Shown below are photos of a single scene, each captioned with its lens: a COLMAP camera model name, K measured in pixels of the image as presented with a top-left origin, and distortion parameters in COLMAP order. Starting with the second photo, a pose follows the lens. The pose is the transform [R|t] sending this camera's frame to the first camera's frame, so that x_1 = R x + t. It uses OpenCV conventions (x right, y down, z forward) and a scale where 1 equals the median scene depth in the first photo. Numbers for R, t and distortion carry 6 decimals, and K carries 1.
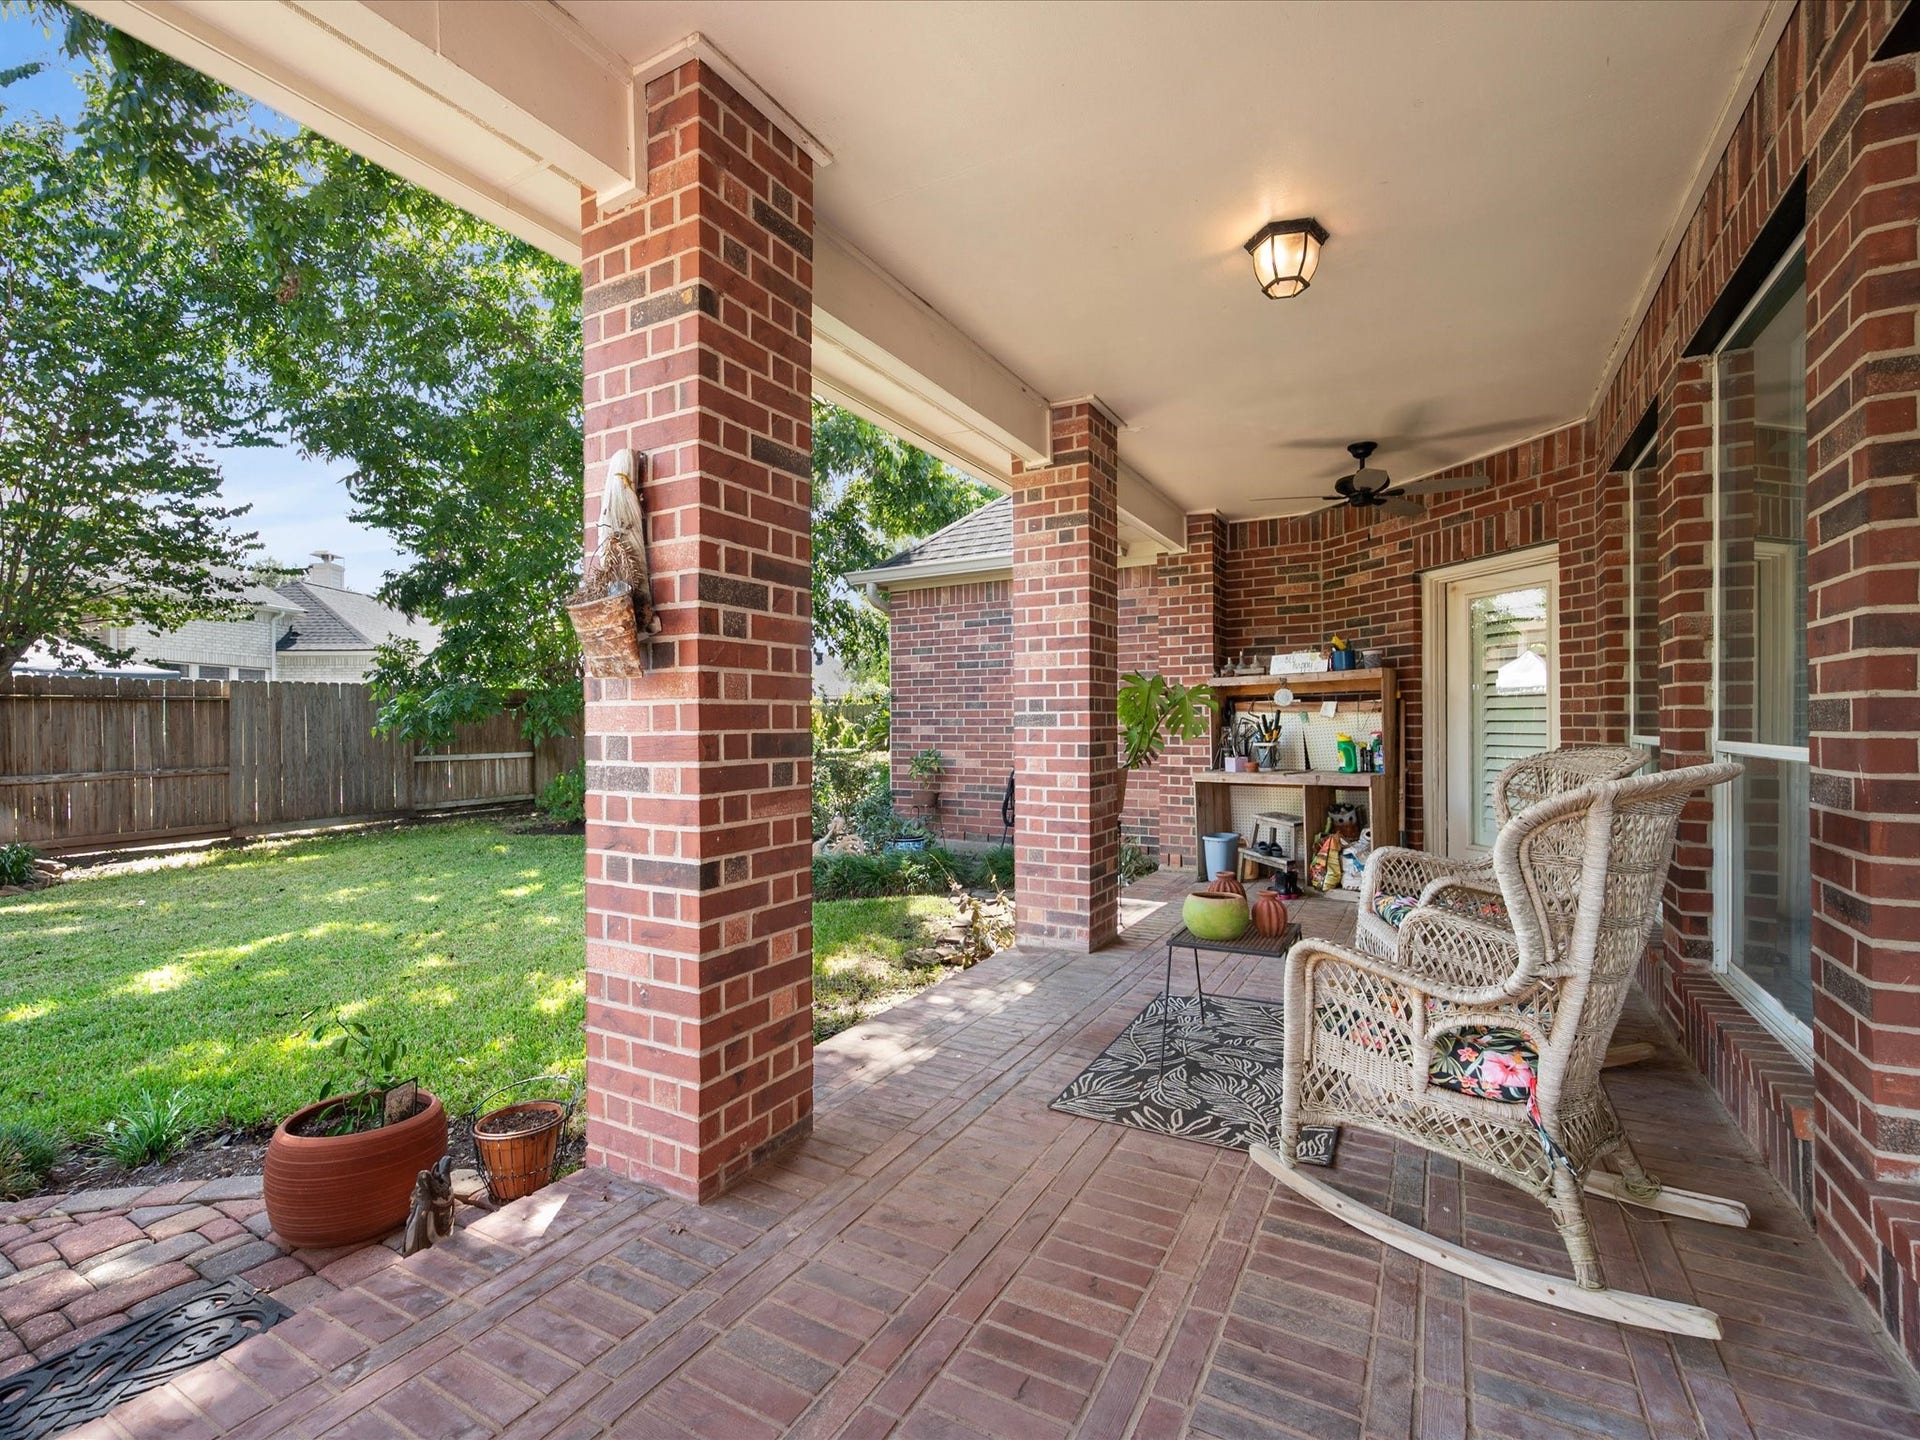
lens RADIAL K [[864.4, 0, 967.9], [0, 864.4, 724.4], [0, 0, 1]] dist [0.001932, 0.000091]
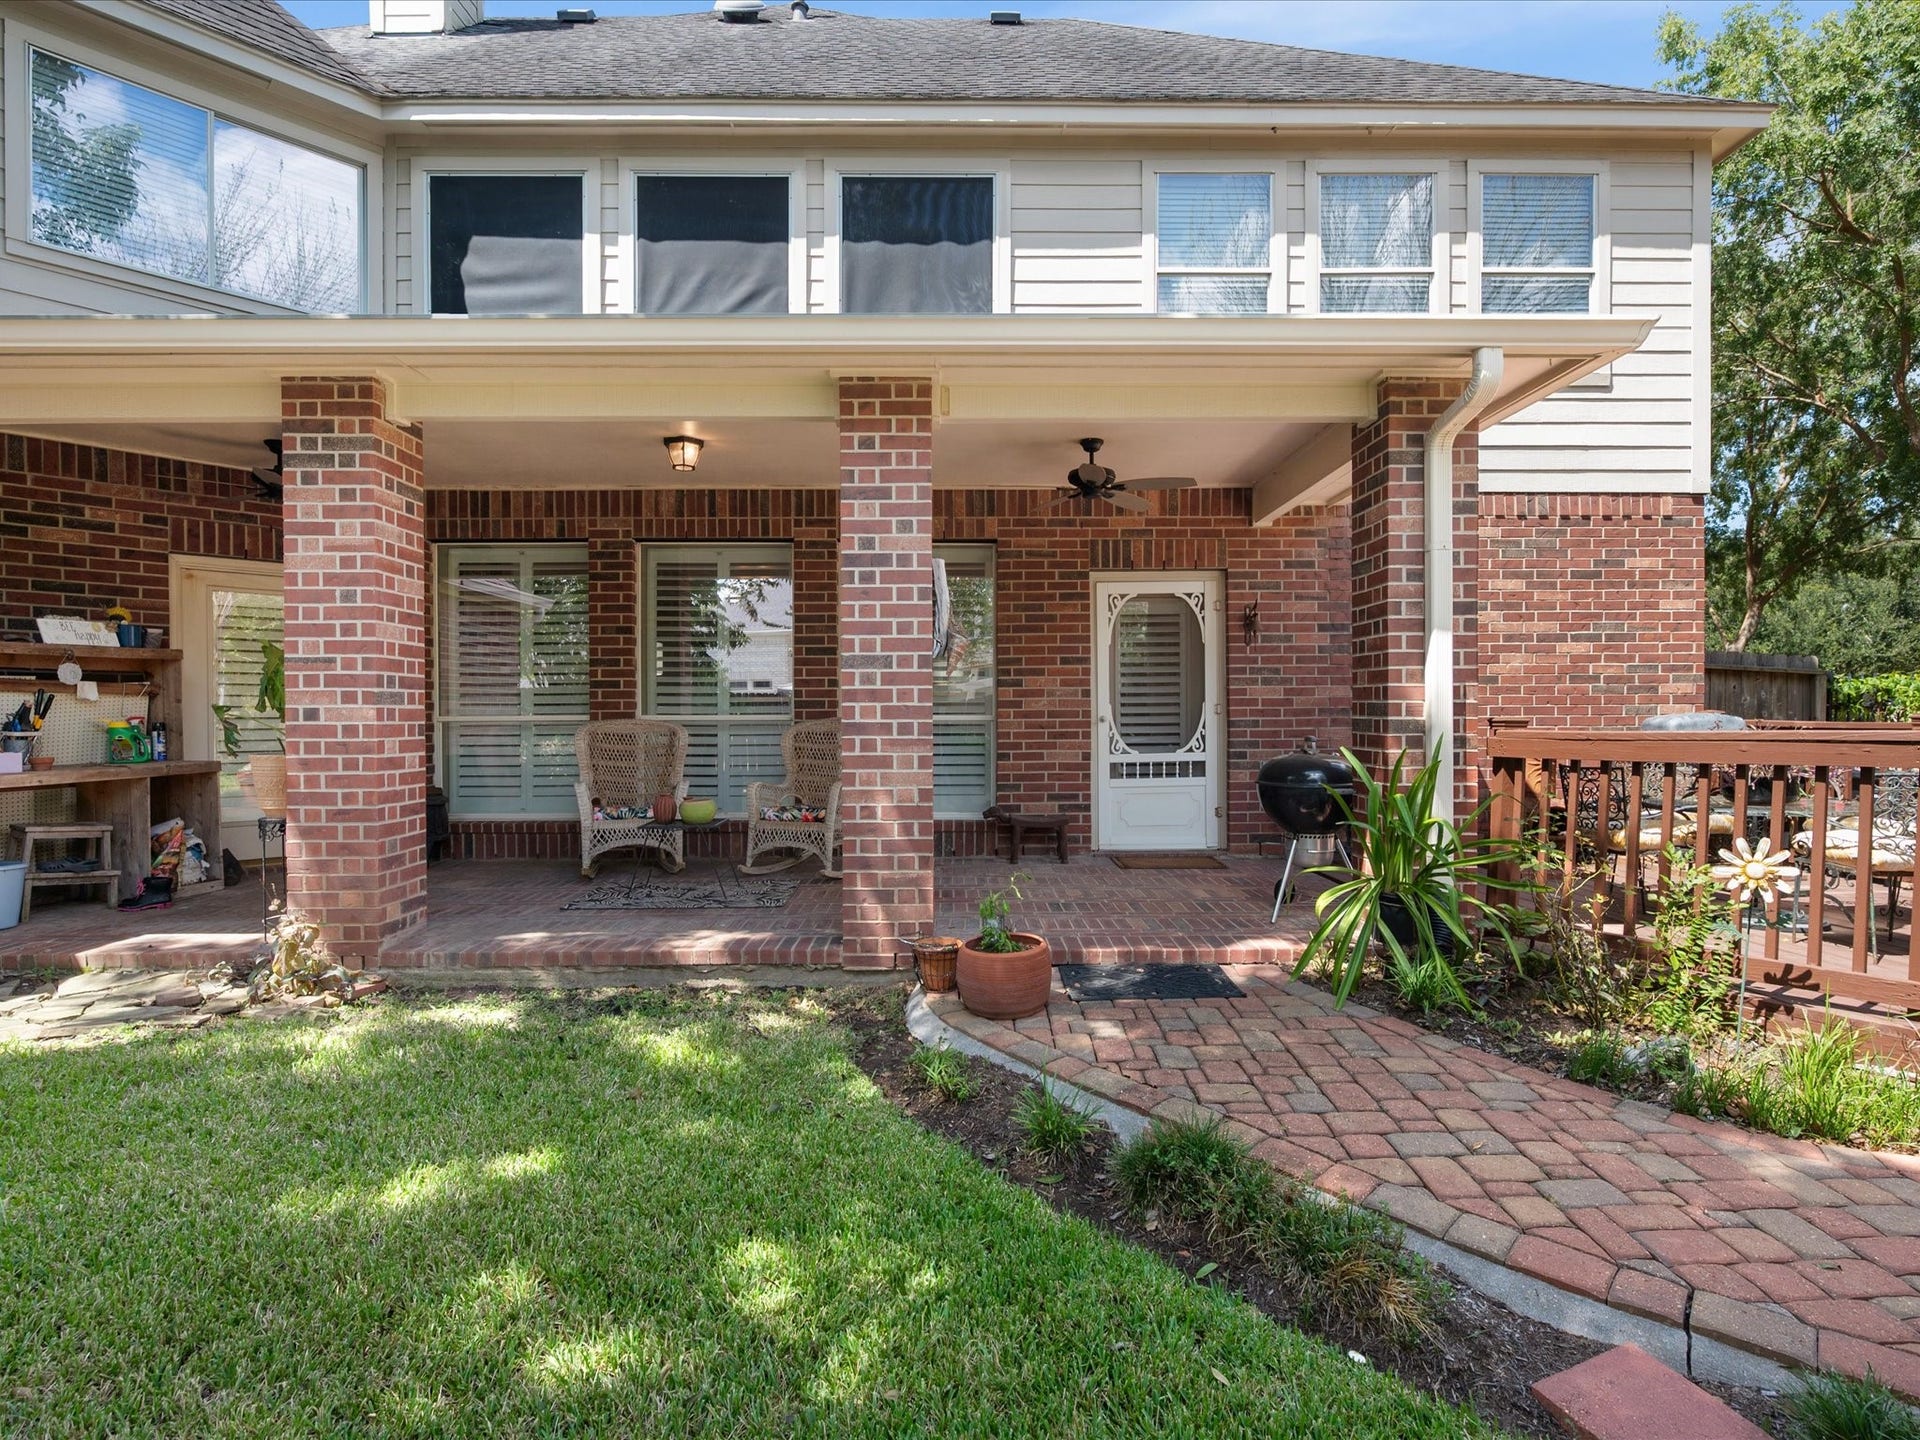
lens RADIAL K [[931.0, 0, 964.5], [0, 931.0, 724.3], [0, 0, 1]] dist [0.003662, -0.000035]
pose [[-0.493659, 0.000448, 0.869656, -1.087455], [0.003339, 0.999993, 0.001380, 0.023849], [-0.869649, 0.003585, -0.493657, 0.969200]]
